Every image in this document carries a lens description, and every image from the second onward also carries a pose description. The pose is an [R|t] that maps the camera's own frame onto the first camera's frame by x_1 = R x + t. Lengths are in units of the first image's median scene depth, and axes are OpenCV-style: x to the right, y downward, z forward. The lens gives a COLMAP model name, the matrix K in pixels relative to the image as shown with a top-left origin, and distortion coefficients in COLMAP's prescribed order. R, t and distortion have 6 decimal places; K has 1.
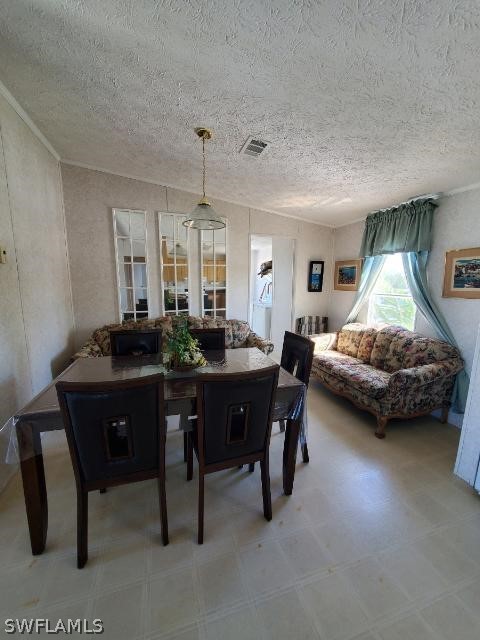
lens RADIAL K [[254.6, 0, 240.1], [0, 254.6, 322.4], [0, 0, 1]] dist [0.002869, 0.000007]
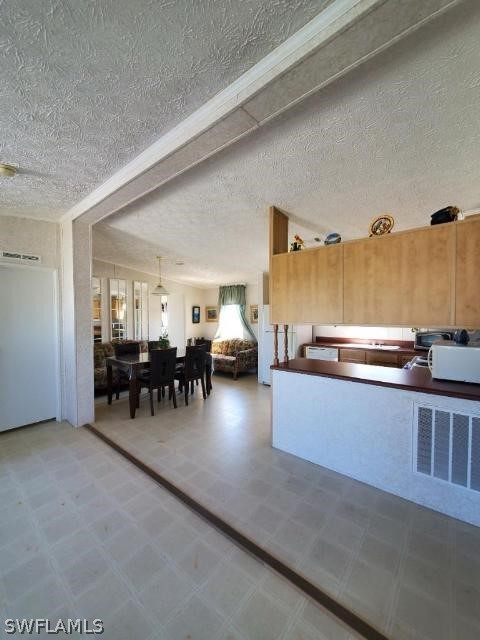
lens RADIAL K [[254.6, 0, 240.2], [0, 254.6, 322.9], [0, 0, 1]] dist [0.002869, 0.000007]
pose [[0.843502, -0.027104, 0.536441, -0.547963], [0.099850, 0.989230, -0.107024, 0.132553], [-0.527763, 0.143839, 0.837124, -0.892705]]
